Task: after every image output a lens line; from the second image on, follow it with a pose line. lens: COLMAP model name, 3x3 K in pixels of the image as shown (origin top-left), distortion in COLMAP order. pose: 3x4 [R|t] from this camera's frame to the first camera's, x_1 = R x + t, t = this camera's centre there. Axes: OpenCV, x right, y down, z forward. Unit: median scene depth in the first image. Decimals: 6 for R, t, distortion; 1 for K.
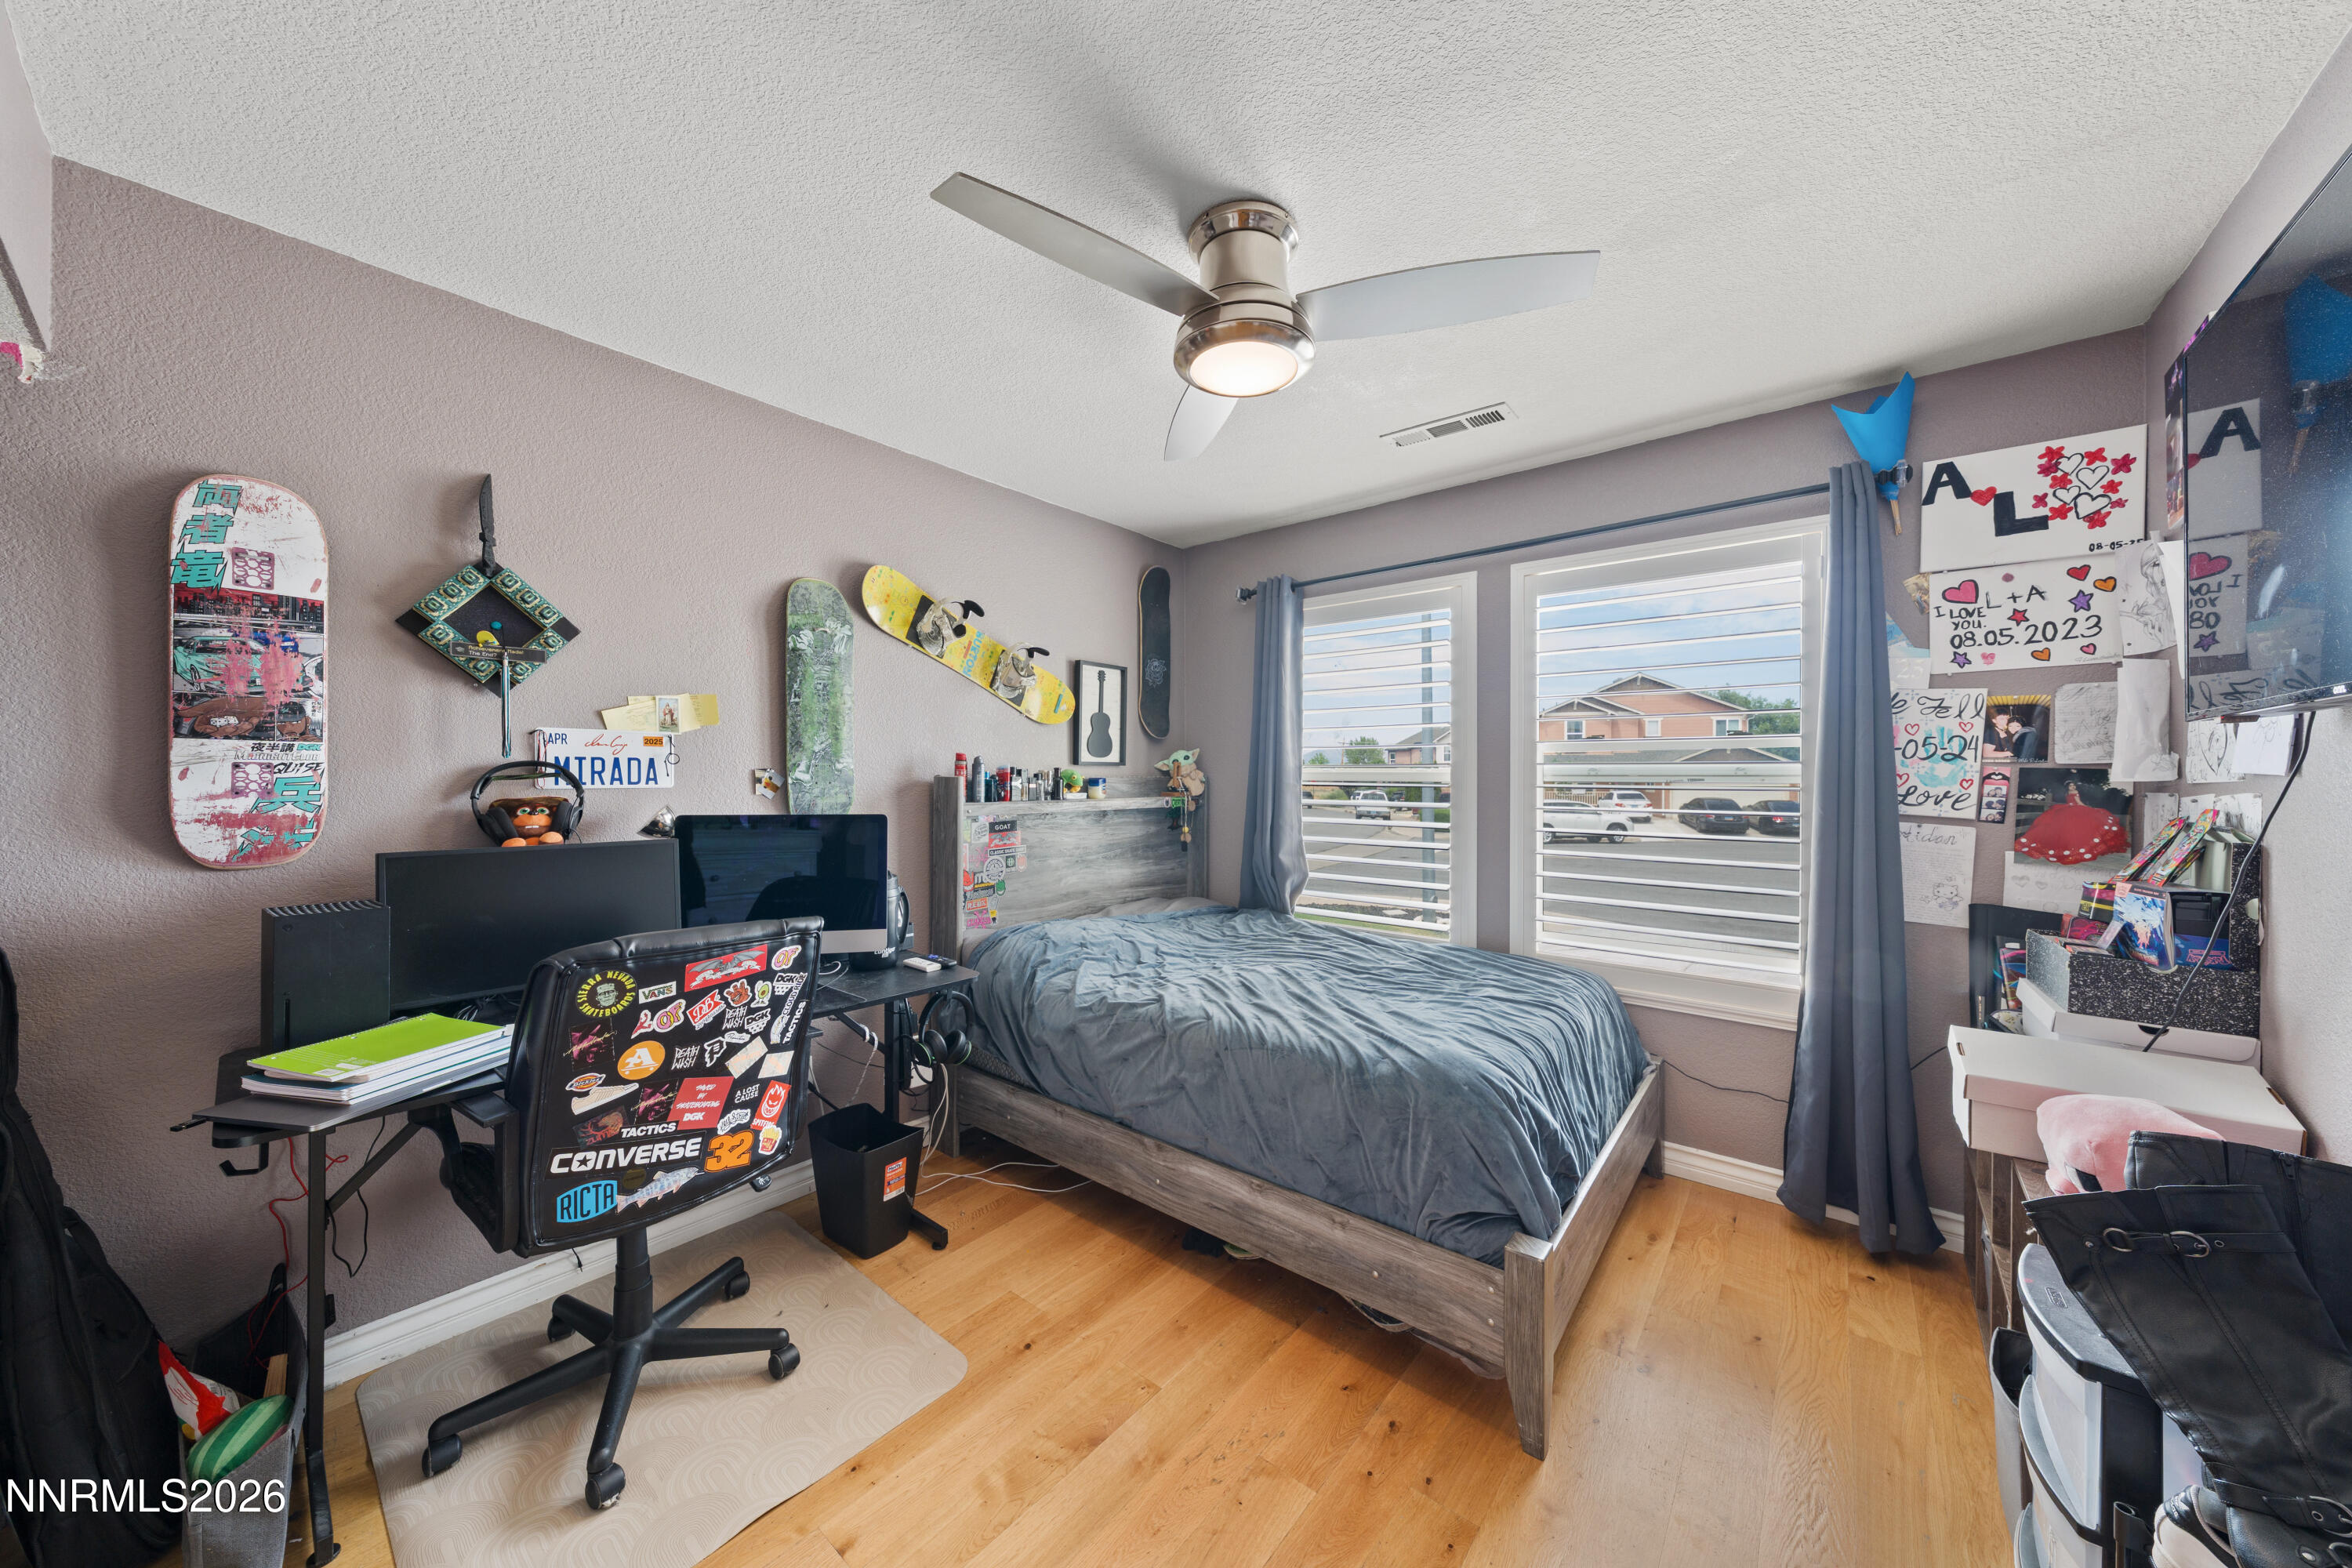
lens RADIAL K [[802.8, 0, 1175.8], [0, 802.8, 774.8], [0, 0, 1]] dist [-0.000297, -0.000041]
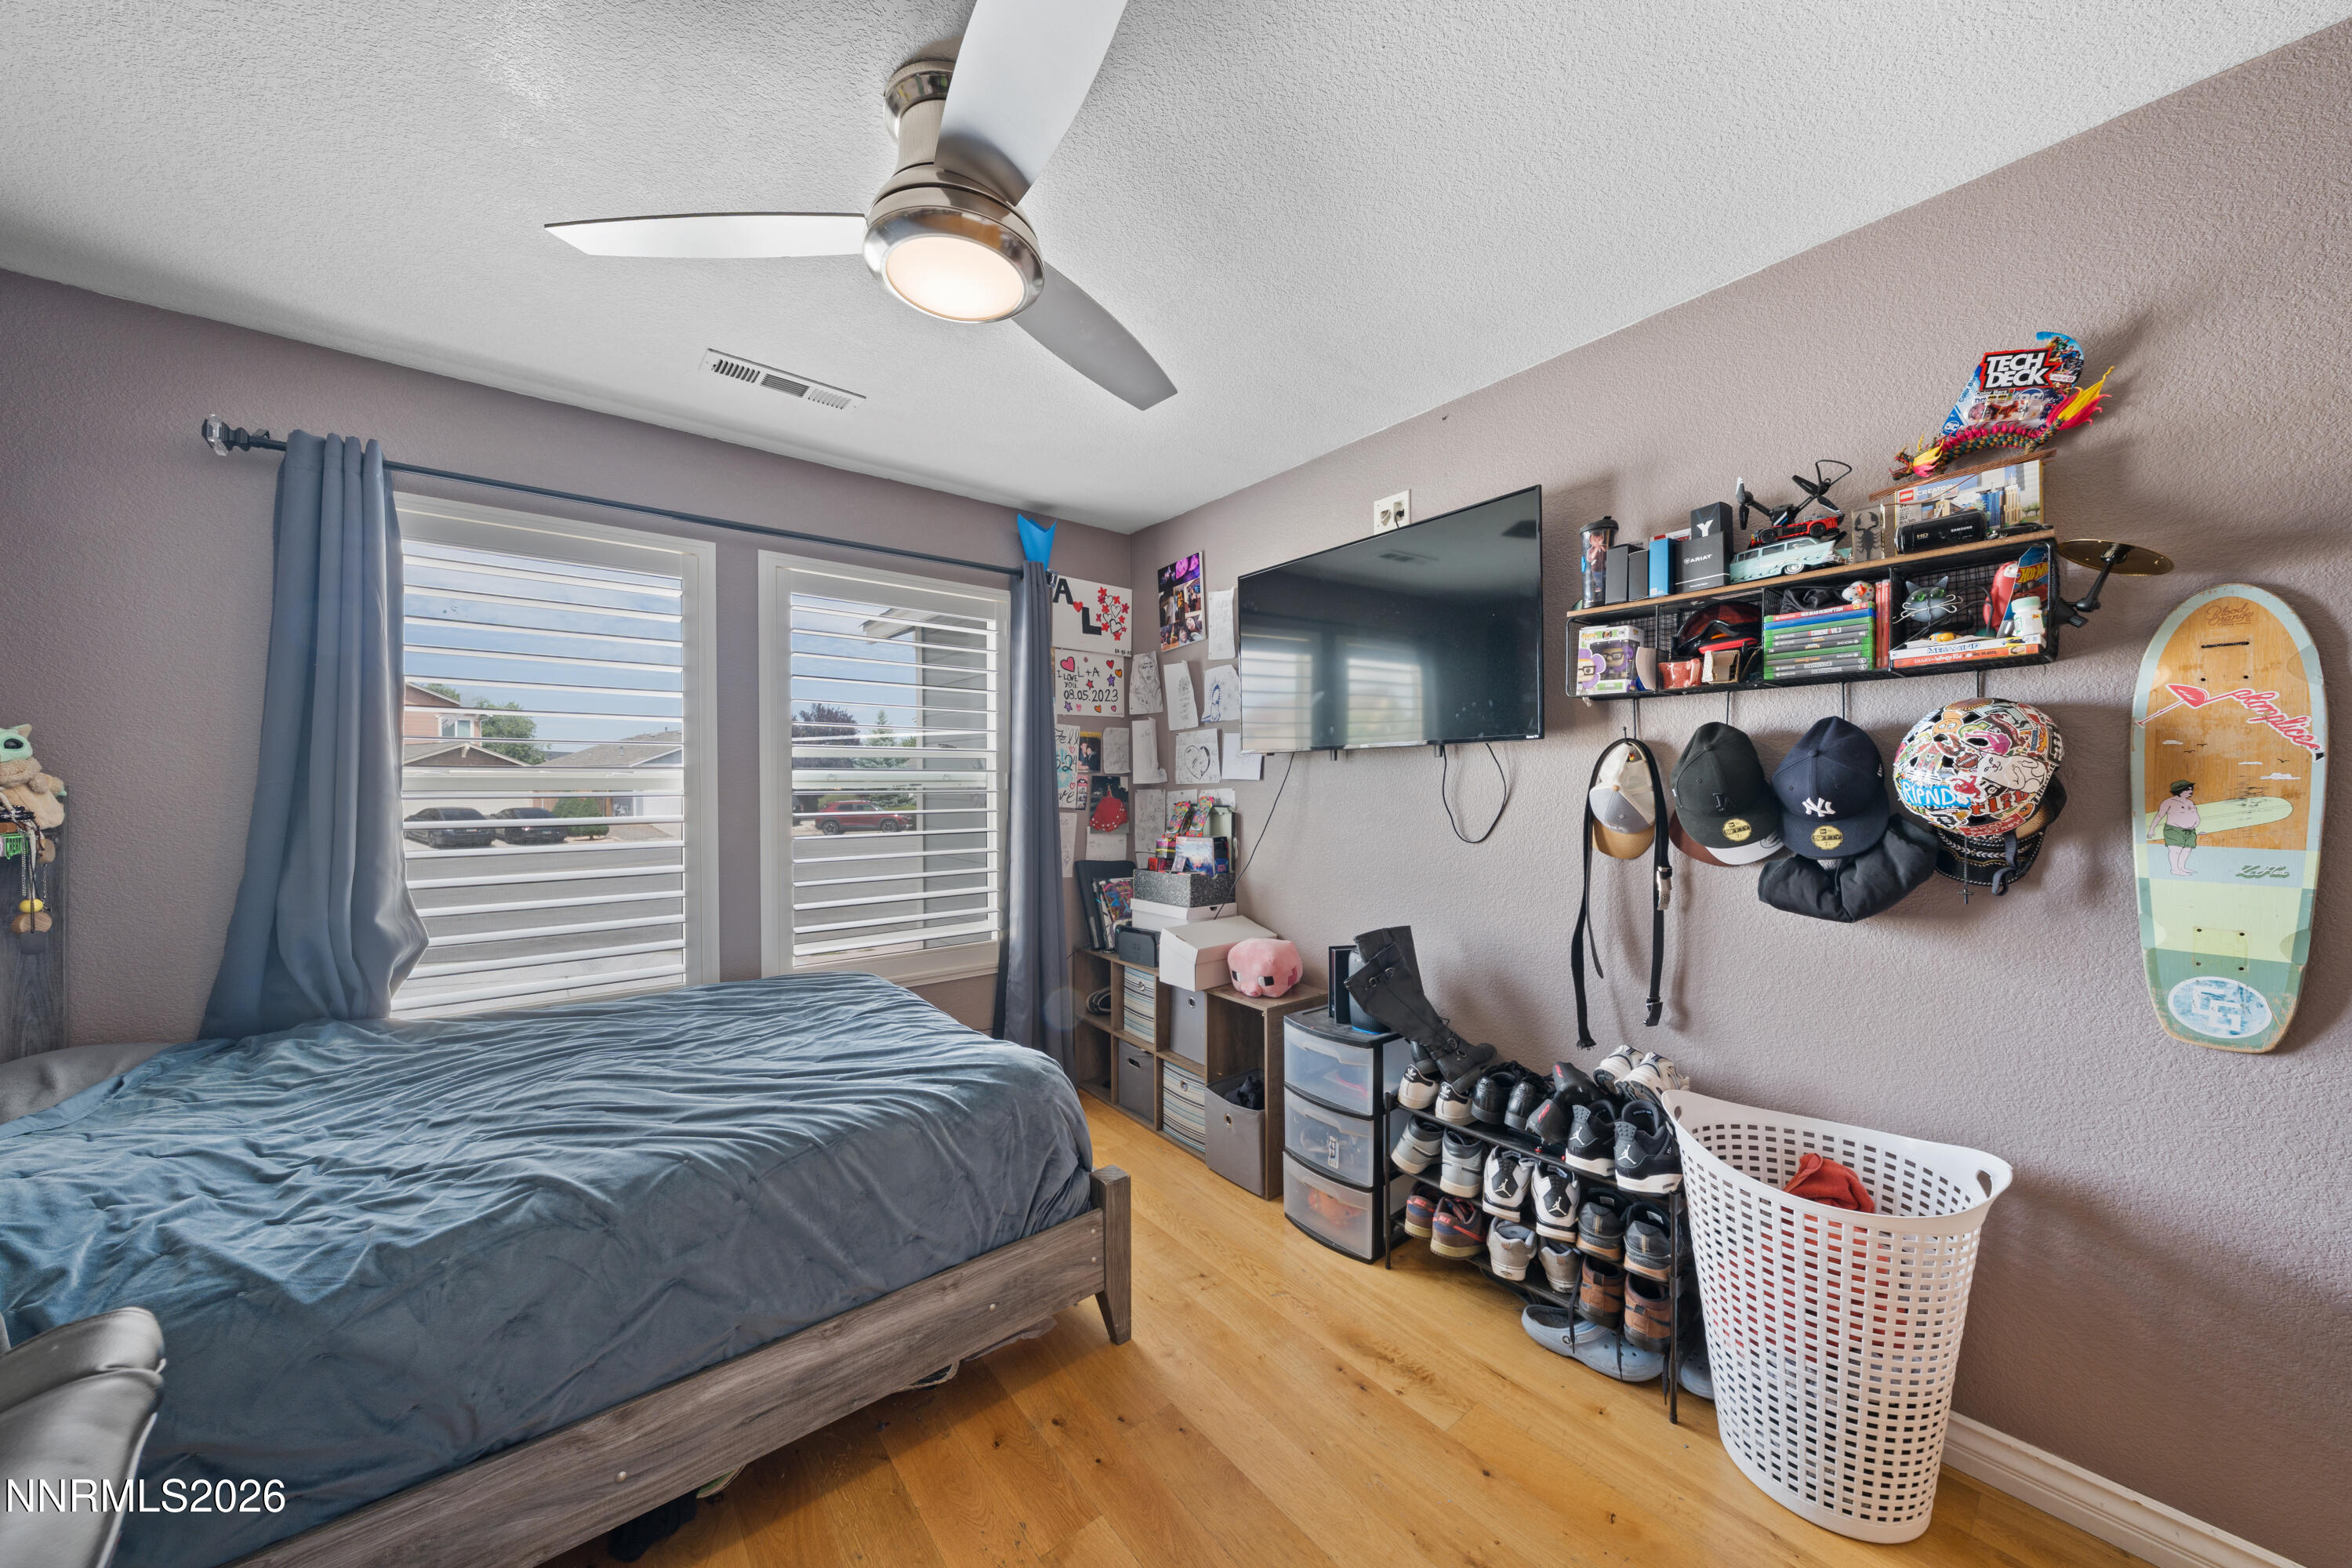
lens RADIAL K [[802.8, 0, 1181.4], [0, 802.8, 782.6], [0, 0, 1]] dist [-0.000297, -0.000041]
pose [[0.185438, -0.003805, 0.982649, -0.524962], [0.002129, 0.999992, 0.003471, -0.000287], [-0.982654, 0.001449, 0.185444, 0.494951]]
